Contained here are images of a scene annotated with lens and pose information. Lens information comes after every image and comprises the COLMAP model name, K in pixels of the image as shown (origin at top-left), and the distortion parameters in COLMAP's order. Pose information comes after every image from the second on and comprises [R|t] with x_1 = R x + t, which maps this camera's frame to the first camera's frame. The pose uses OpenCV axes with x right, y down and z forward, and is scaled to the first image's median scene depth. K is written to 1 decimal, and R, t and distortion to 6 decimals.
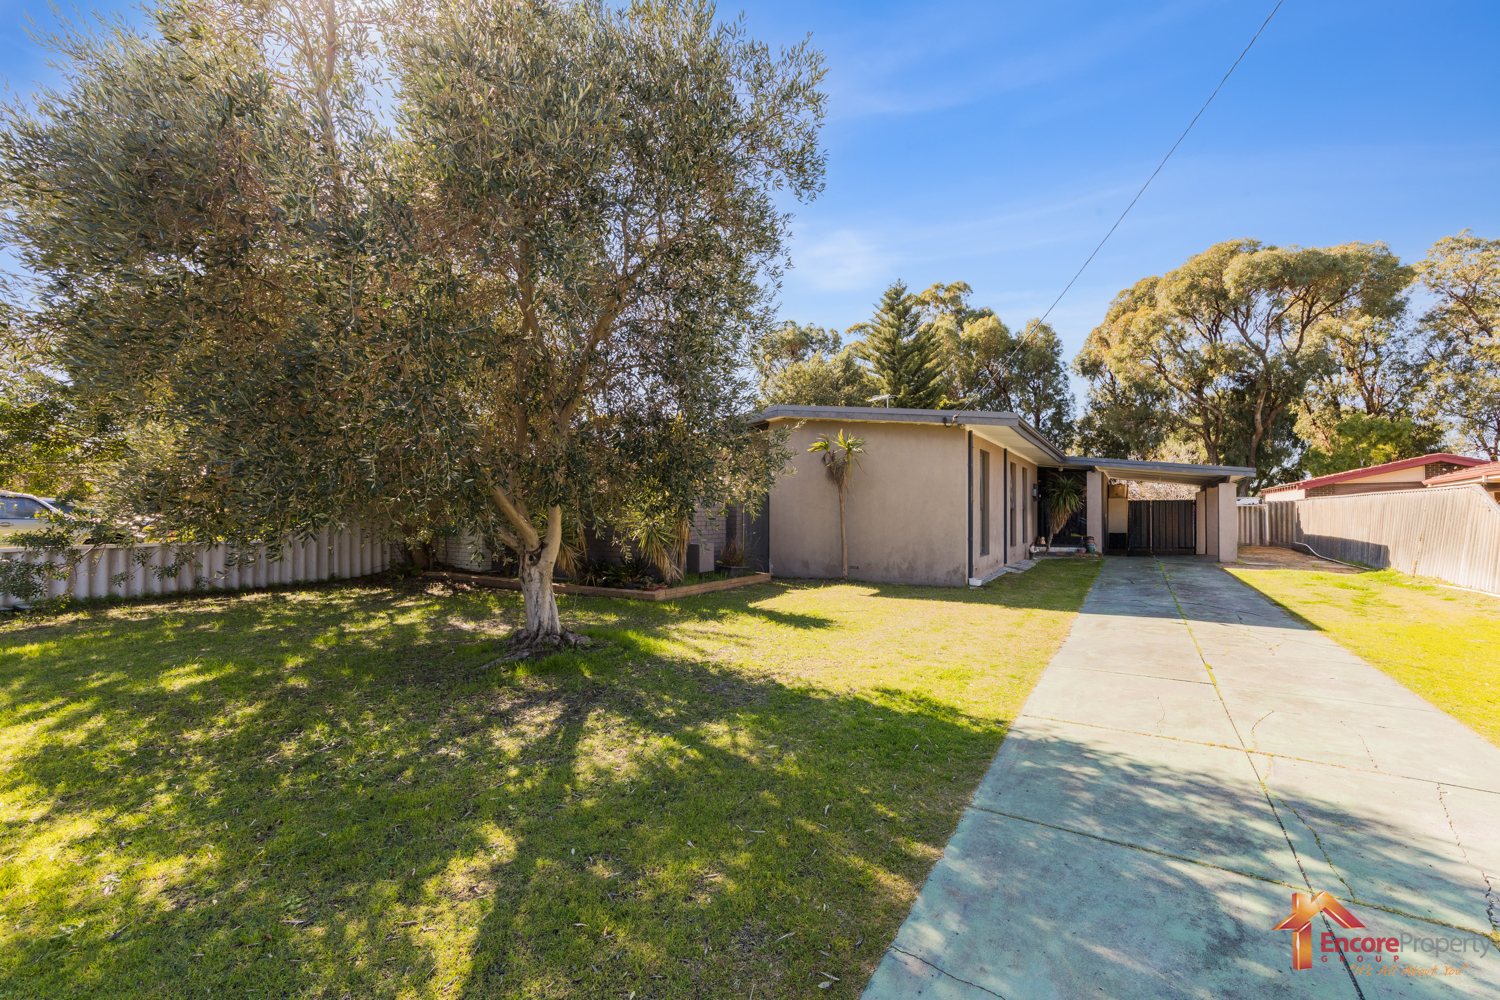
lens RADIAL K [[619.0, 0, 753.6], [0, 619.0, 503.9], [0, 0, 1]] dist [-0.003097, 0.000004]
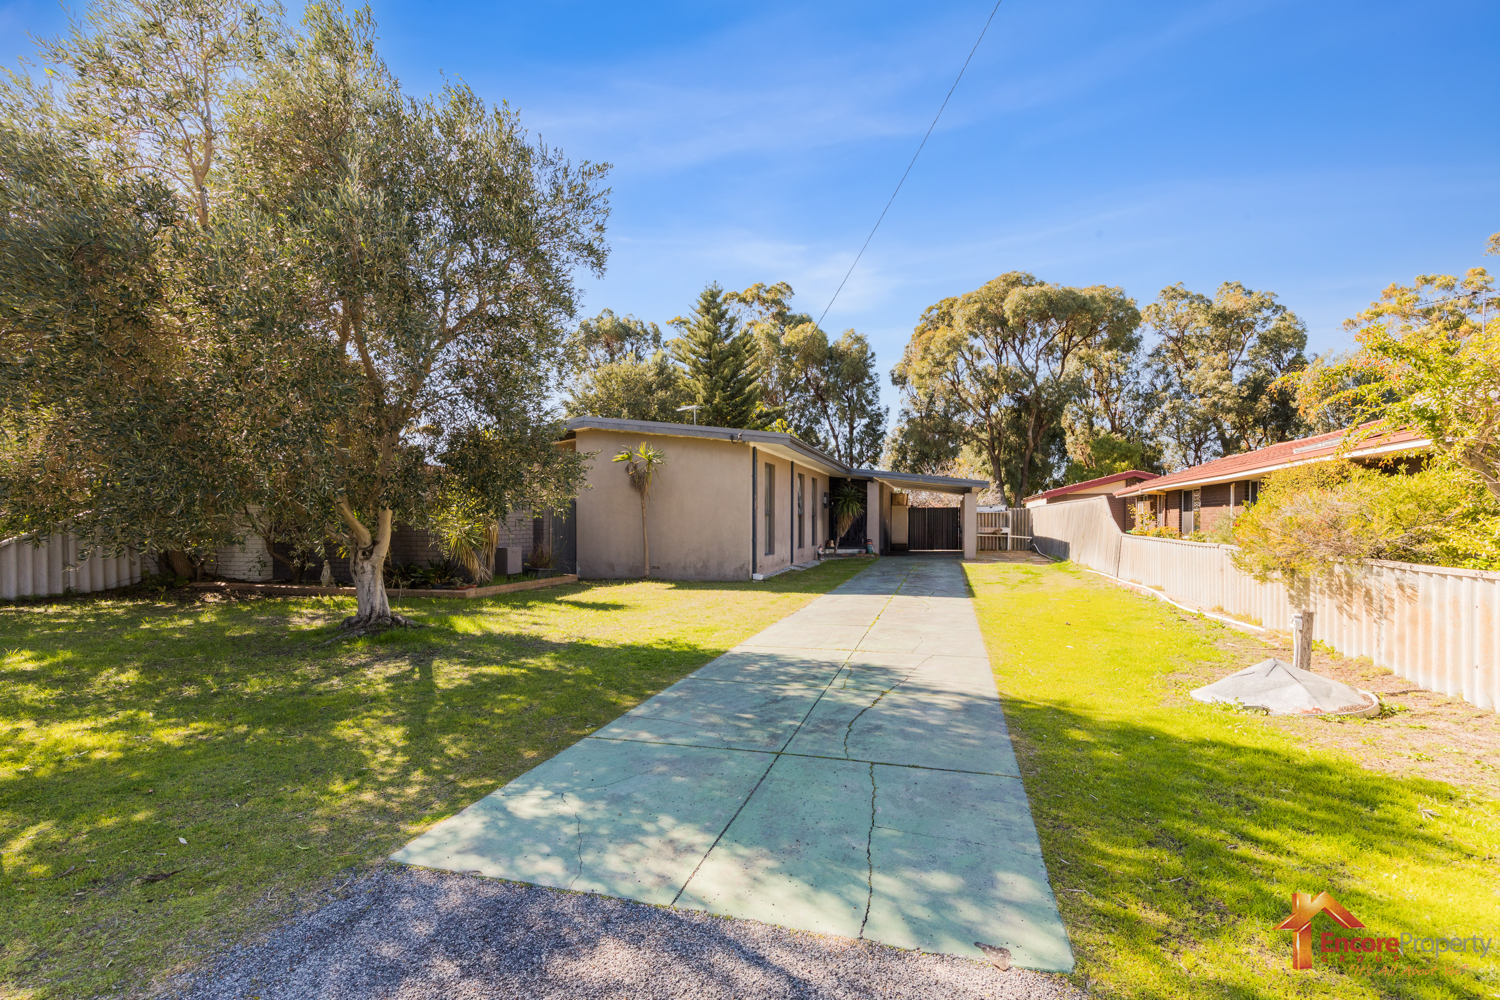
lens RADIAL K [[682.9, 0, 762.2], [0, 682.9, 524.3], [0, 0, 1]] dist [0.004853, 0.000726]
pose [[0.959586, -0.005512, 0.281363, 0.001071], [0.000552, 0.999843, 0.017702, 0.001874], [-0.281416, -0.016831, 0.959438, -0.101993]]
